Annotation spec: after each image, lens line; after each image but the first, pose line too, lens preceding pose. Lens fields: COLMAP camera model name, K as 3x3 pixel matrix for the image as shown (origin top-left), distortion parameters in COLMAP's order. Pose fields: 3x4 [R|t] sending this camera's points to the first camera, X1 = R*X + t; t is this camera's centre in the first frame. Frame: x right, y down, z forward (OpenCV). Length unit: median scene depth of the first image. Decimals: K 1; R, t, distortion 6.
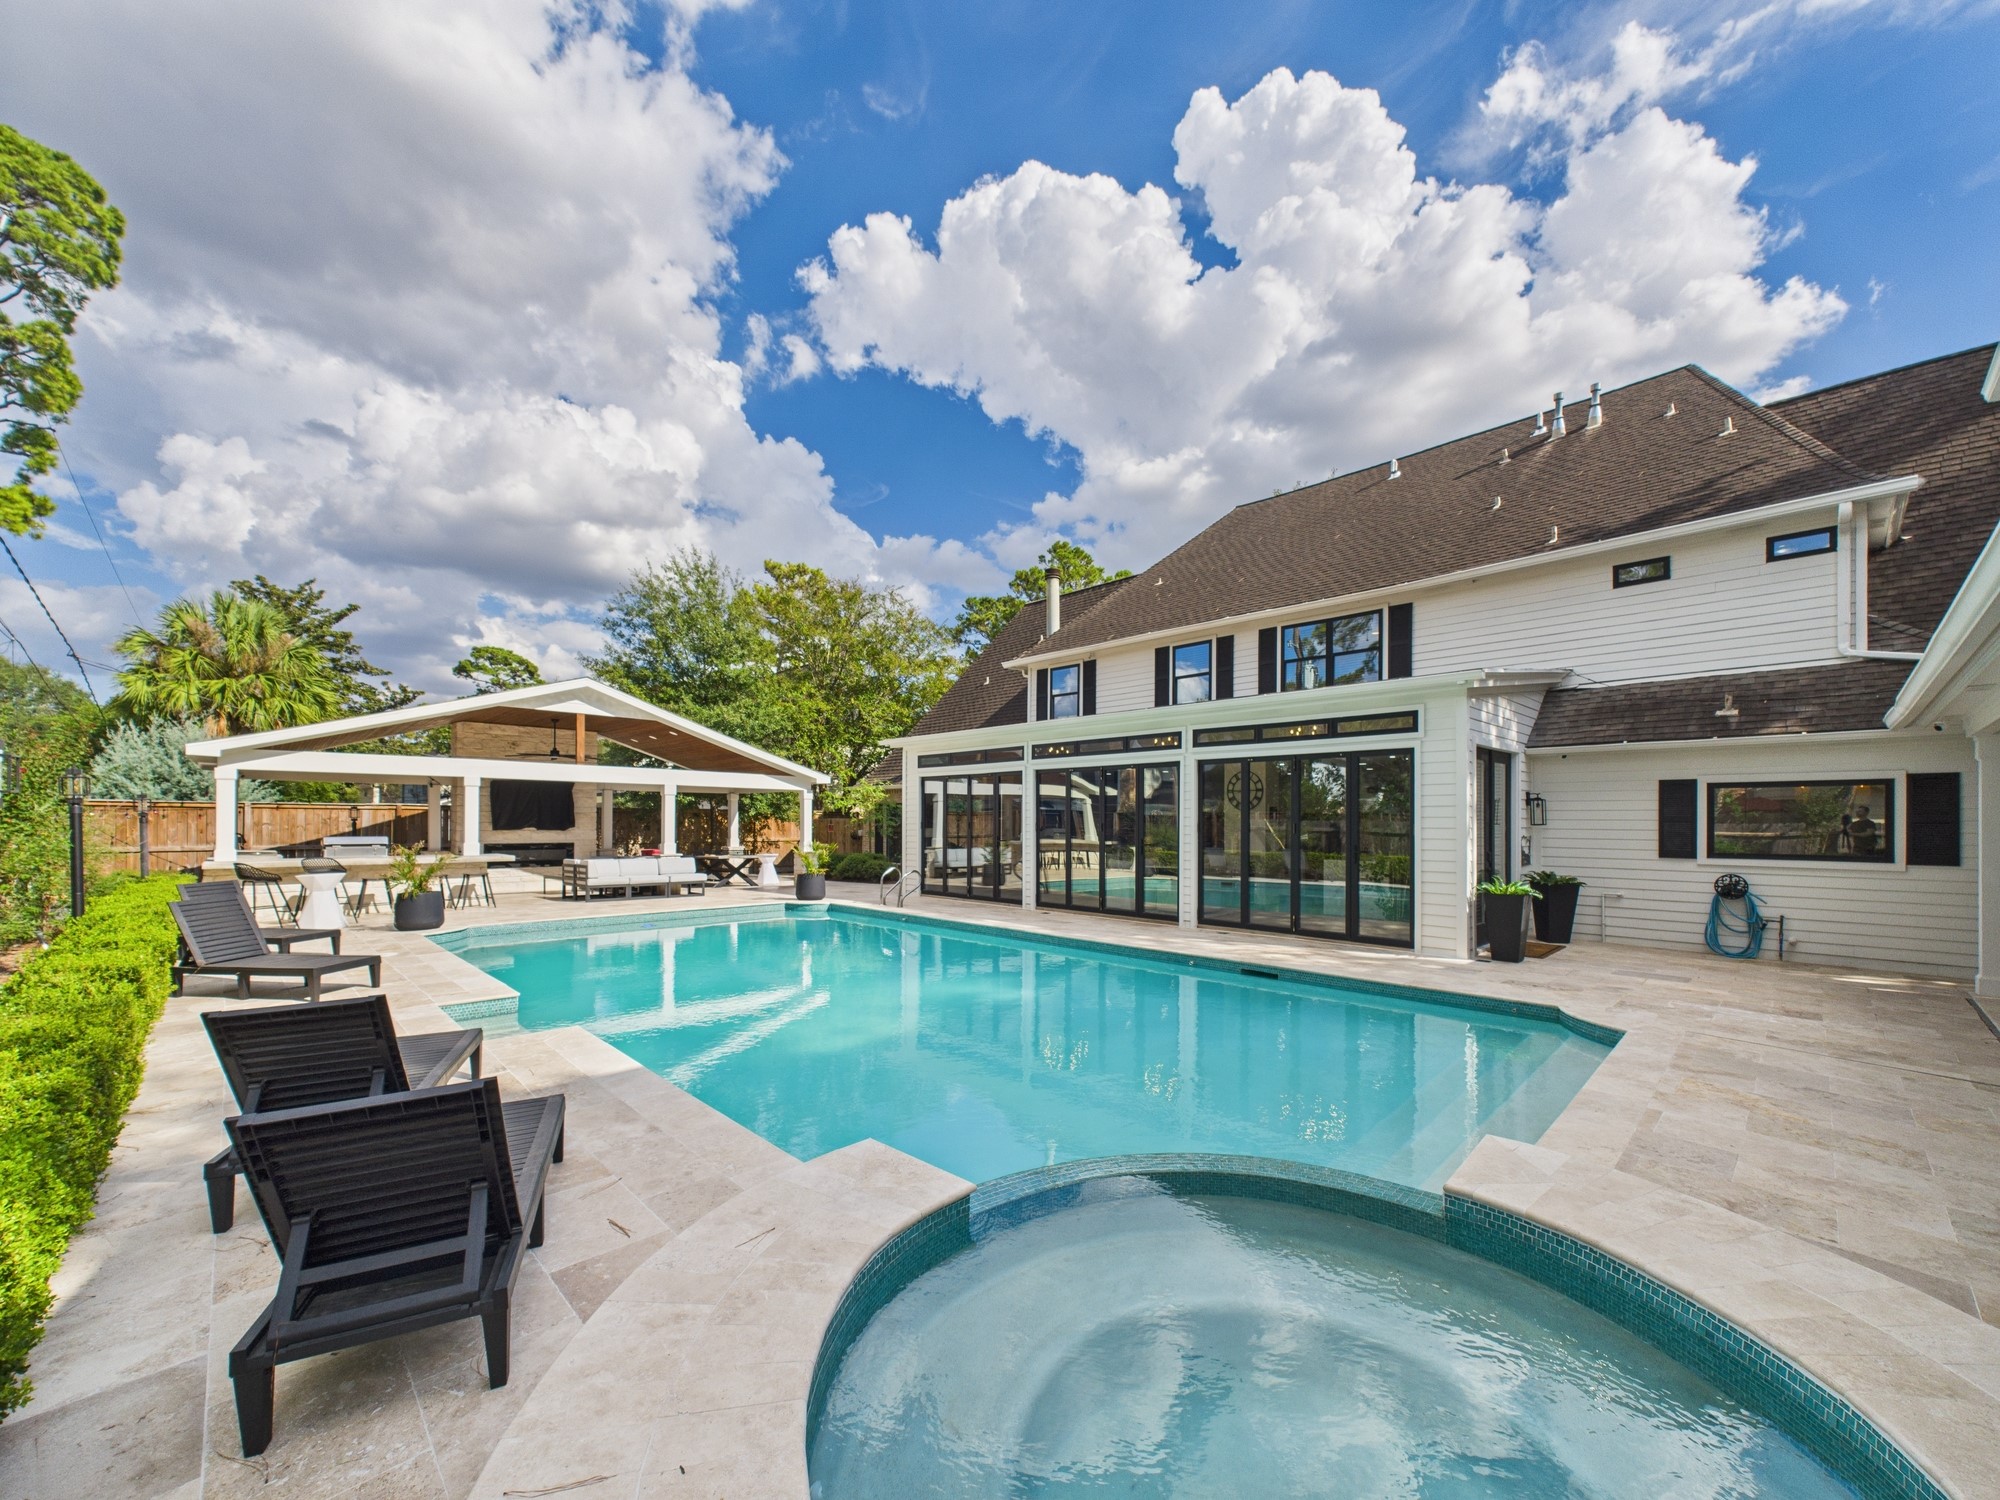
lens RADIAL K [[801.6, 0, 1003.8], [0, 801.6, 819.8], [0, 0, 1]] dist [0.002501, 0.000312]
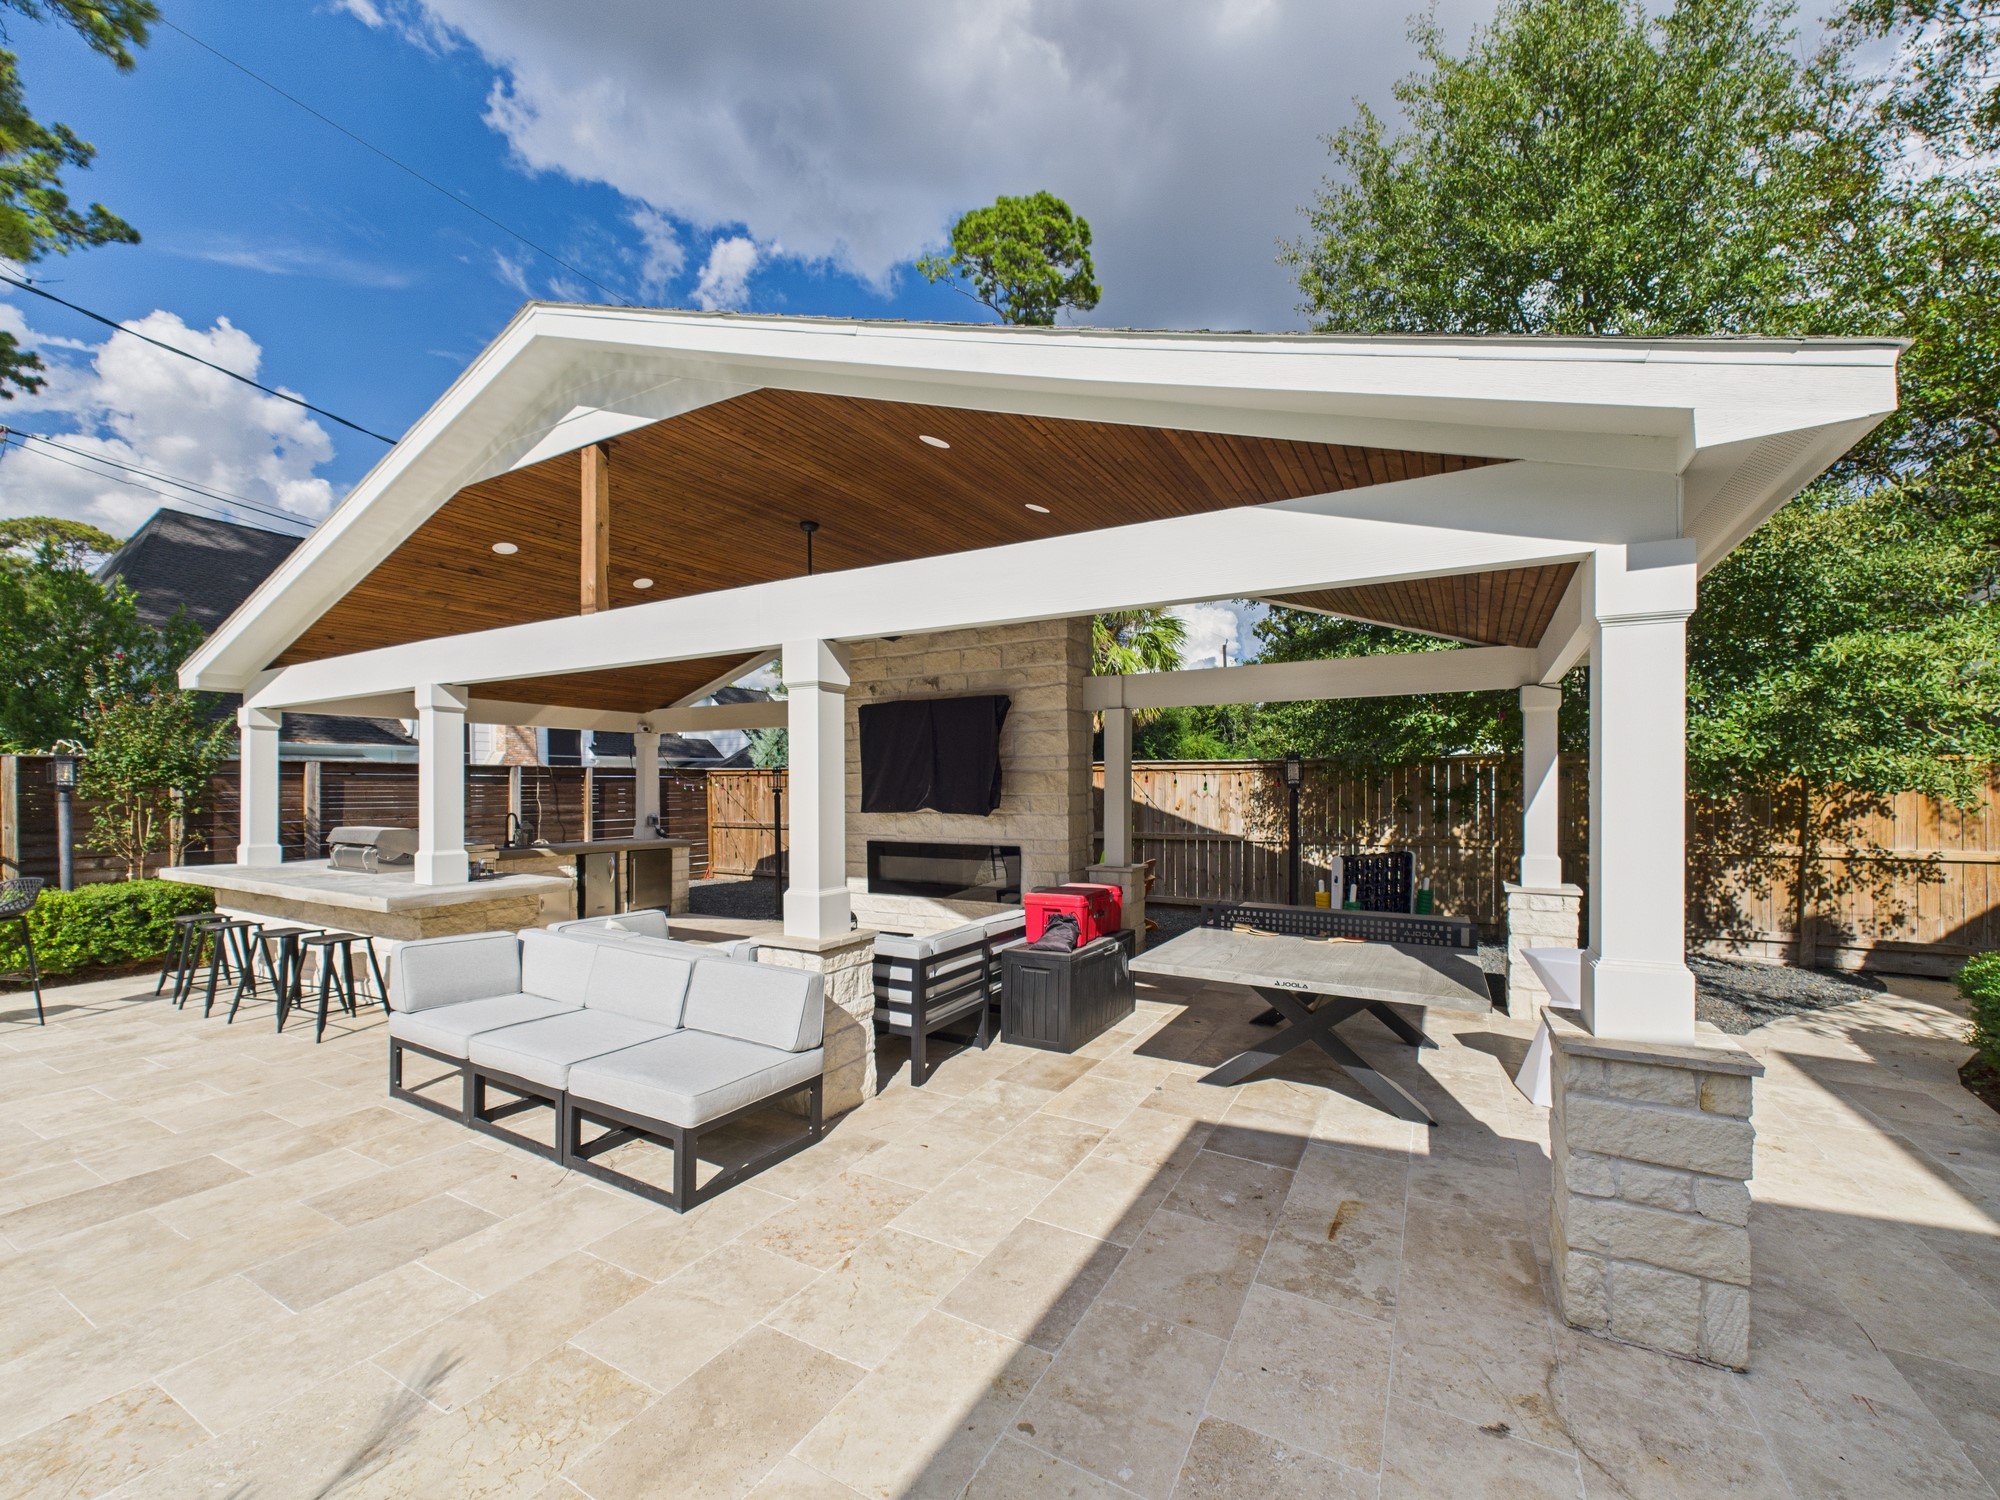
lens RADIAL K [[801.6, 0, 1003.8], [0, 801.6, 819.8], [0, 0, 1]] dist [0.002501, 0.000312]
pose [[0.288637, 0.034708, -0.956809, -0.190199], [0.006942, 0.999241, 0.038342, -0.000435], [0.957413, -0.017709, 0.288177, 1.080621]]
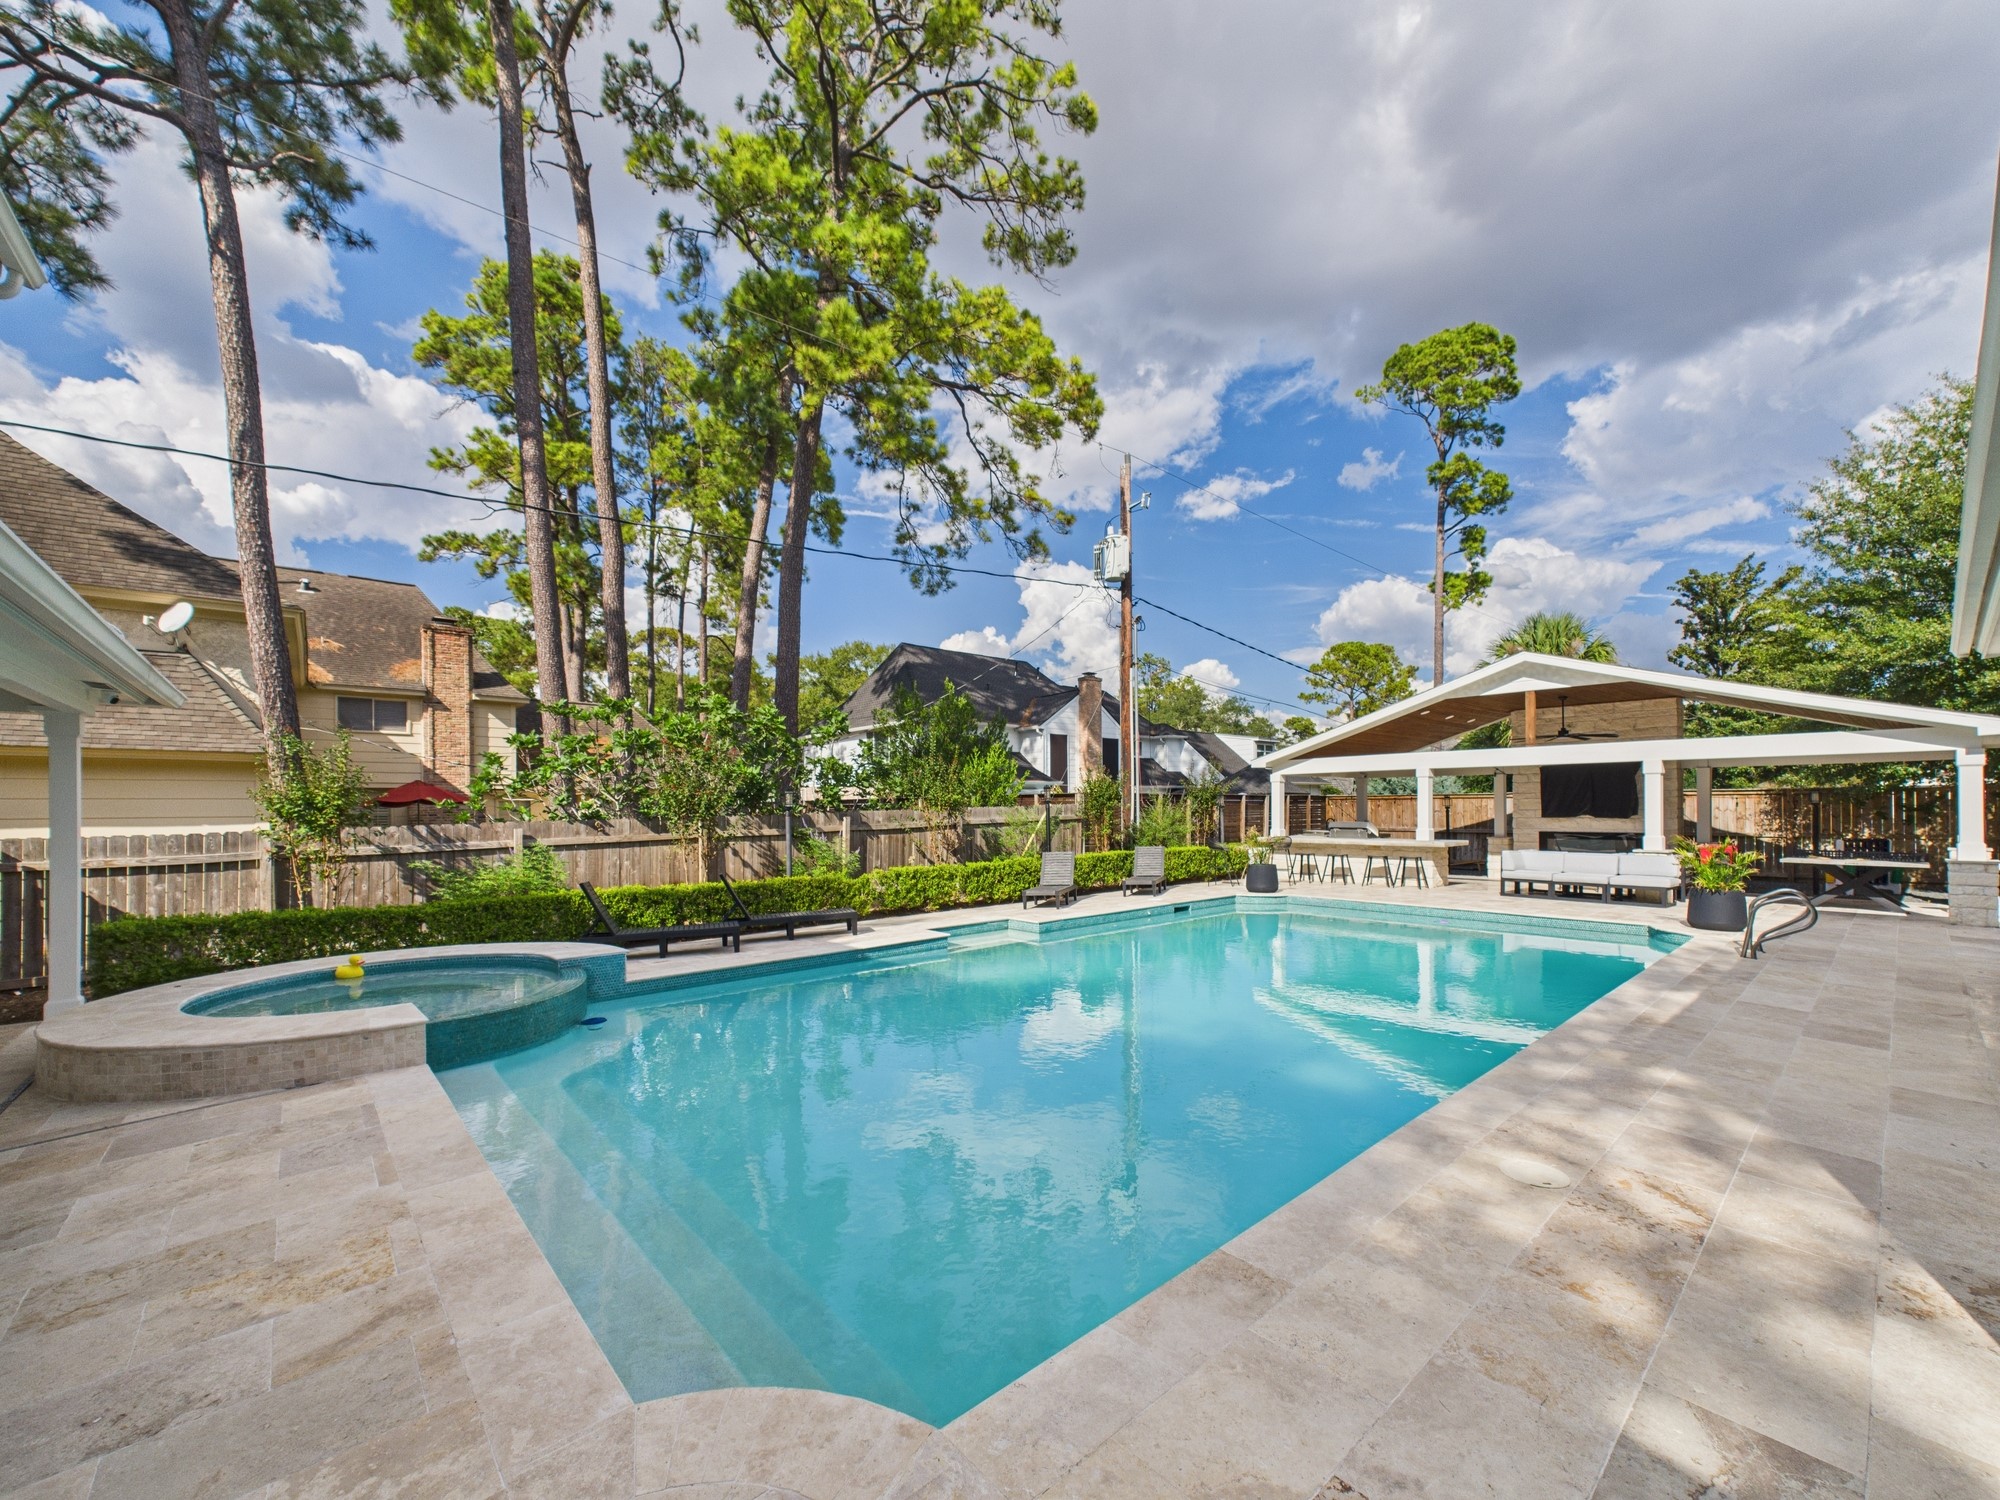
lens RADIAL K [[801.6, 0, 1003.8], [0, 801.6, 819.8], [0, 0, 1]] dist [0.002501, 0.000312]
pose [[-0.051381, 0.010782, -0.998621, 0.428334], [0.008081, 0.999913, 0.010380, 0.000603], [0.998646, -0.007537, -0.051464, 0.450613]]
